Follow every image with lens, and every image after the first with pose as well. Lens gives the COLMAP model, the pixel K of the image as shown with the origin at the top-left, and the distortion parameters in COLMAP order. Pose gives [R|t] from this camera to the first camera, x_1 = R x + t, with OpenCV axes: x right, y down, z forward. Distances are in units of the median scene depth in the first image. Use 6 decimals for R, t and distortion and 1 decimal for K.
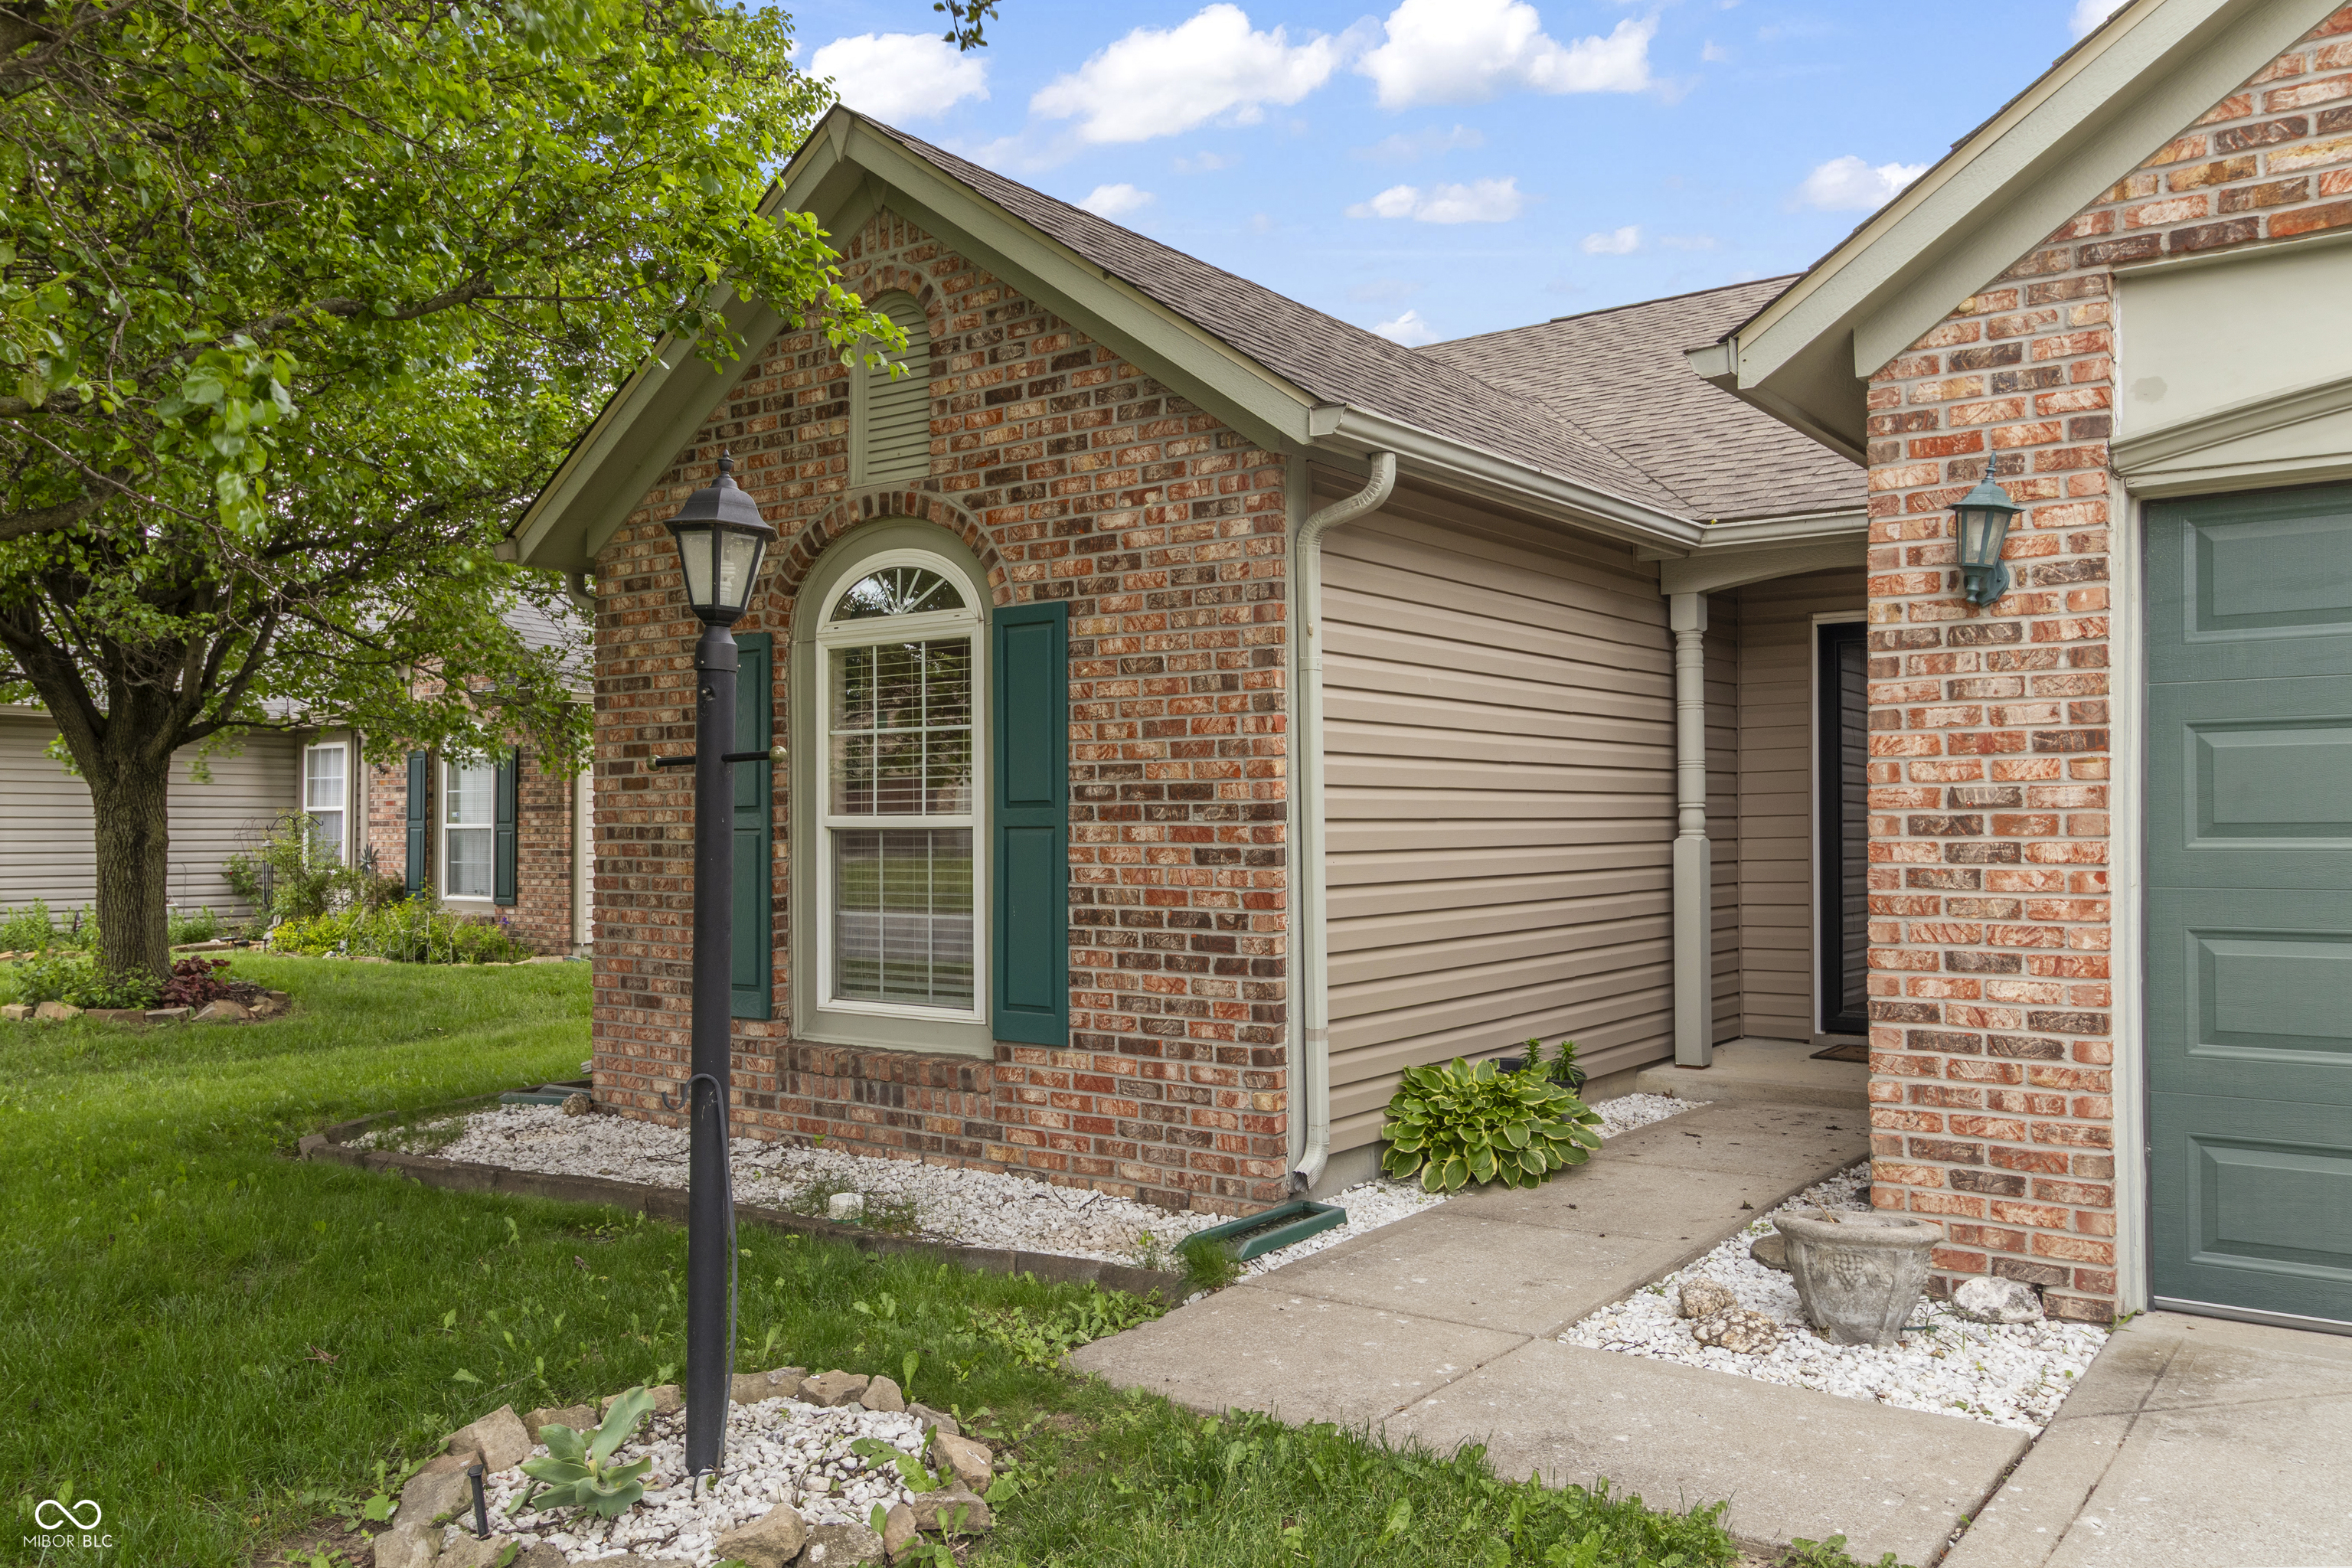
lens RADIAL K [[1784.3, 0, 1165.8], [0, 1784.3, 805.6], [0, 0, 1]] dist [0.006009, -0.002266]
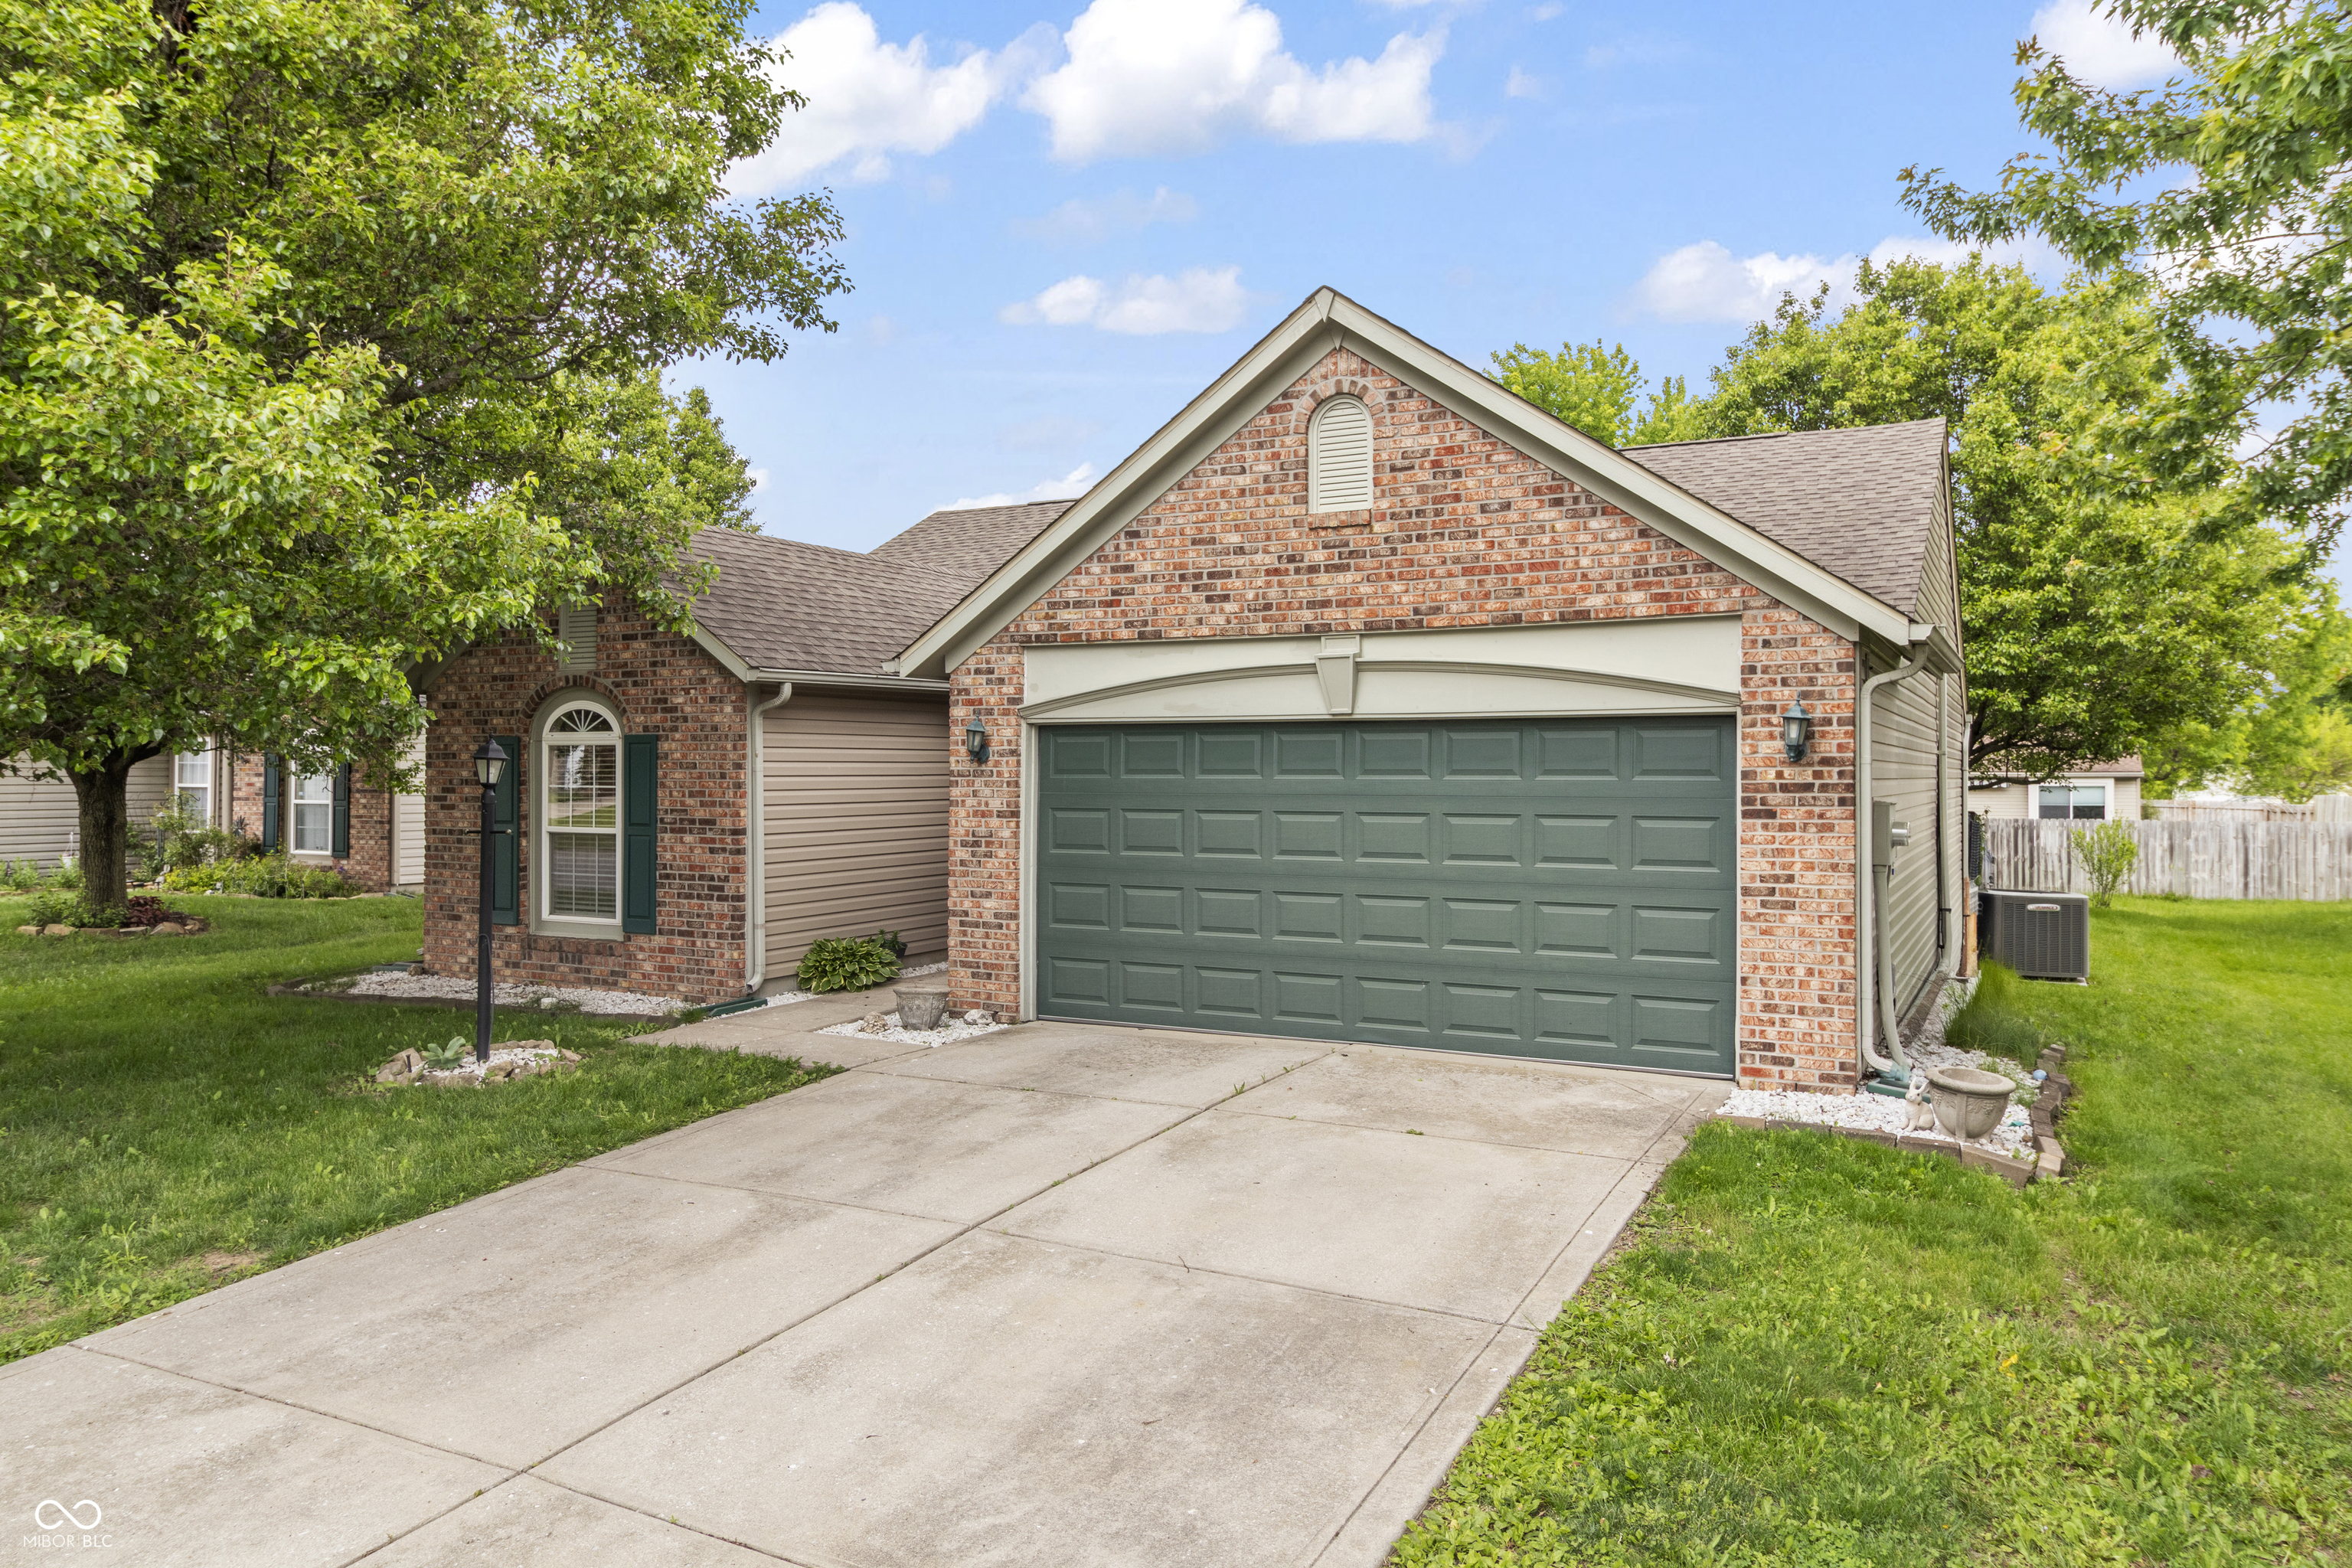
lens RADIAL K [[1615.5, 0, 1180.8], [0, 1615.5, 760.8], [0, 0, 1]] dist [0.003932, 0.001524]
pose [[0.988413, 0.006281, 0.151661, 0.292998], [-0.007298, 0.999954, 0.006151, -0.101219], [-0.151615, -0.007186, 0.988413, -1.122250]]
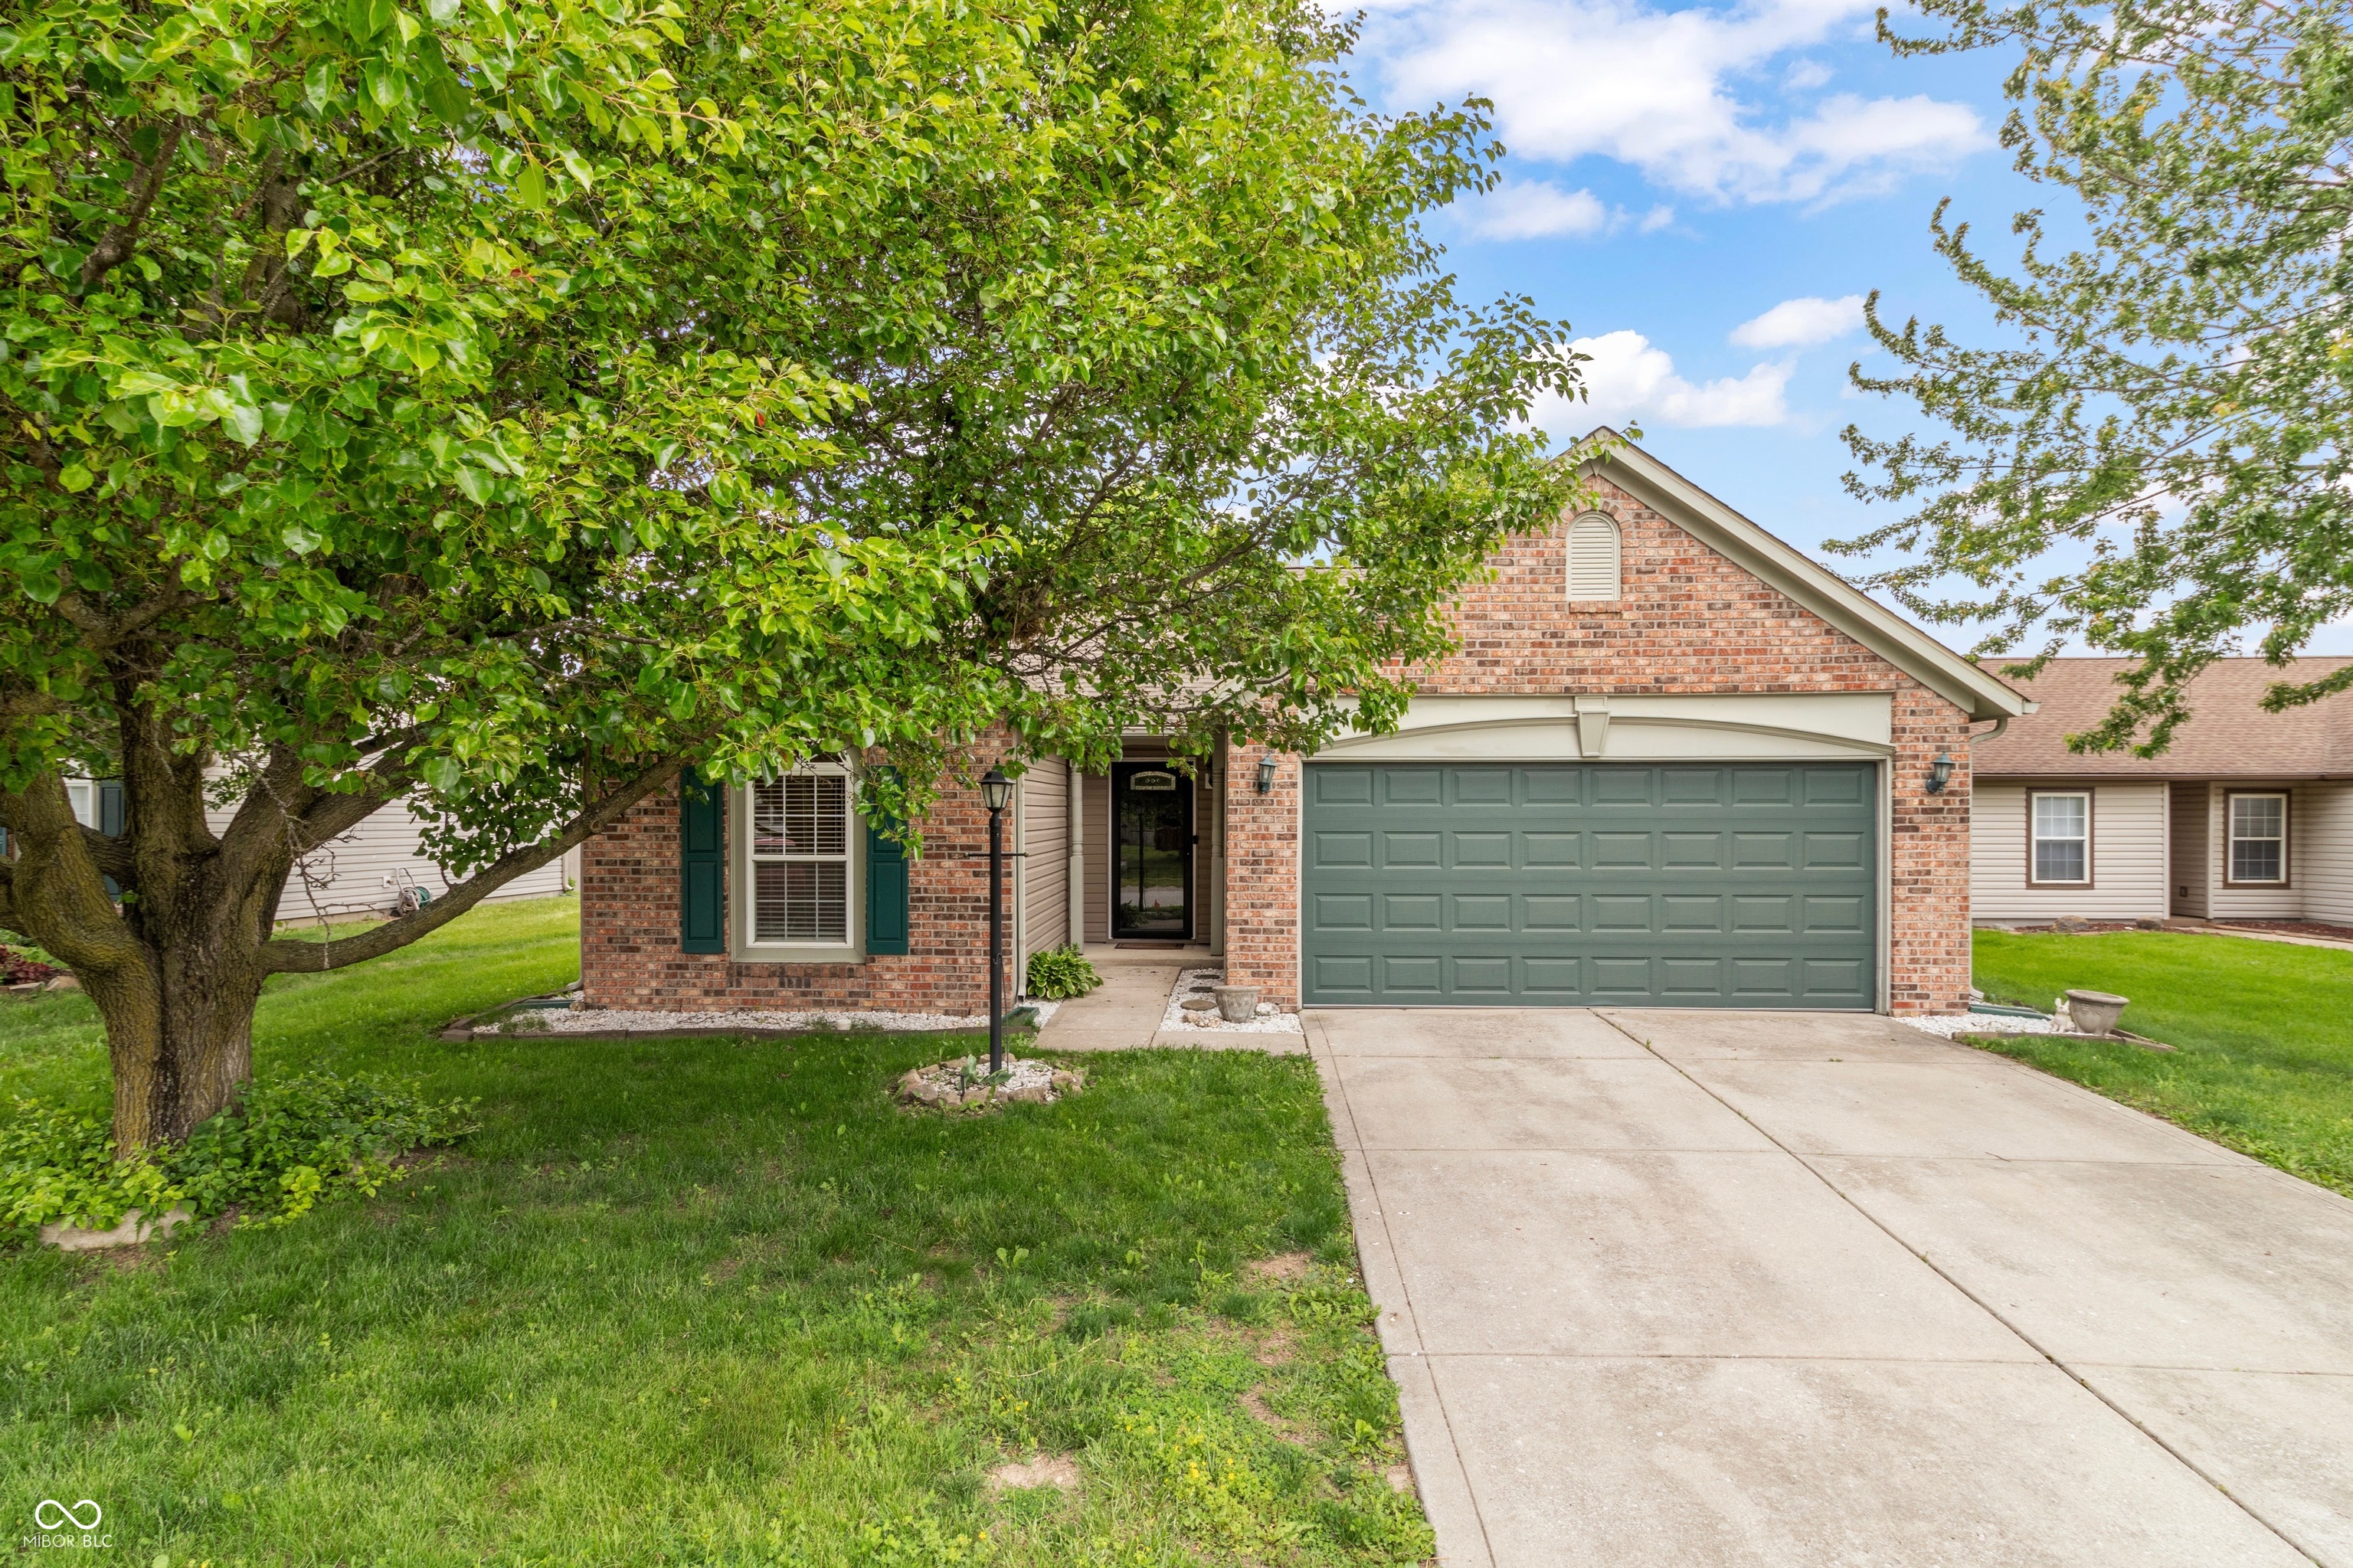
lens RADIAL K [[1305.8, 0, 1159.7], [0, 1305.8, 832.0], [0, 0, 1]] dist [0.001428, 0.000336]
pose [[0.828369, -0.003029, 0.560174, -0.764489], [-0.011410, 0.999687, 0.022278, -0.071164], [-0.560066, -0.024846, 0.828075, -0.632077]]
